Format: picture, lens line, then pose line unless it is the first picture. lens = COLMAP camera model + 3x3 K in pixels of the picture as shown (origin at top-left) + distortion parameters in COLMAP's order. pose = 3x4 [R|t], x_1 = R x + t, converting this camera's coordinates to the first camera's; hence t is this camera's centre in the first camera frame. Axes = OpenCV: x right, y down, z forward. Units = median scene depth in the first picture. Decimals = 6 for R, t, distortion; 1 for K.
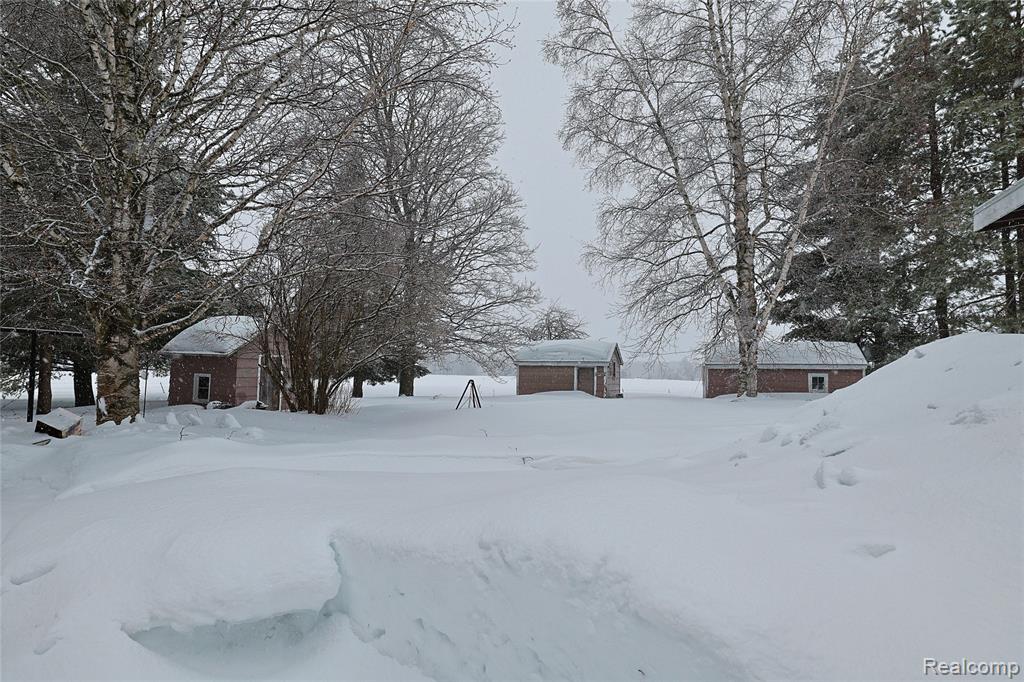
lens RADIAL K [[601.3, 0, 511.8], [0, 601.3, 340.3], [0, 0, 1]] dist [0.000535, 0.004189]
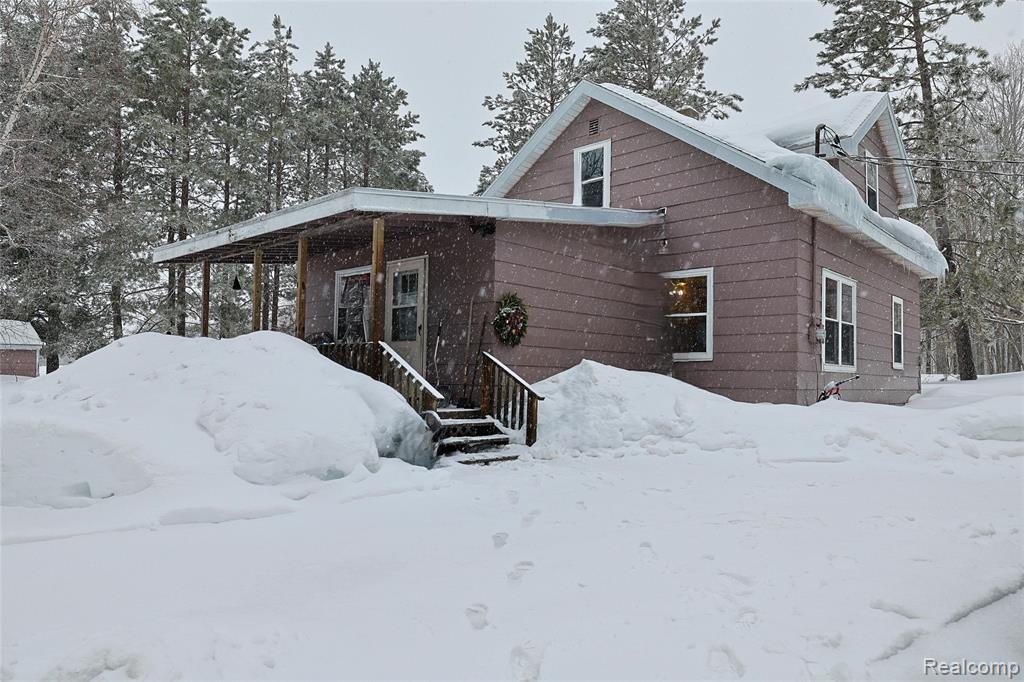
lens RADIAL K [[652.5, 0, 512.3], [0, 652.5, 342.2], [0, 0, 1]] dist [0.011746, 0.005679]
pose [[0.385586, 0.025226, 0.922327, -0.097293], [-0.060127, 0.998188, -0.002164, -0.007546], [-0.920711, -0.054622, 0.386405, -0.116834]]
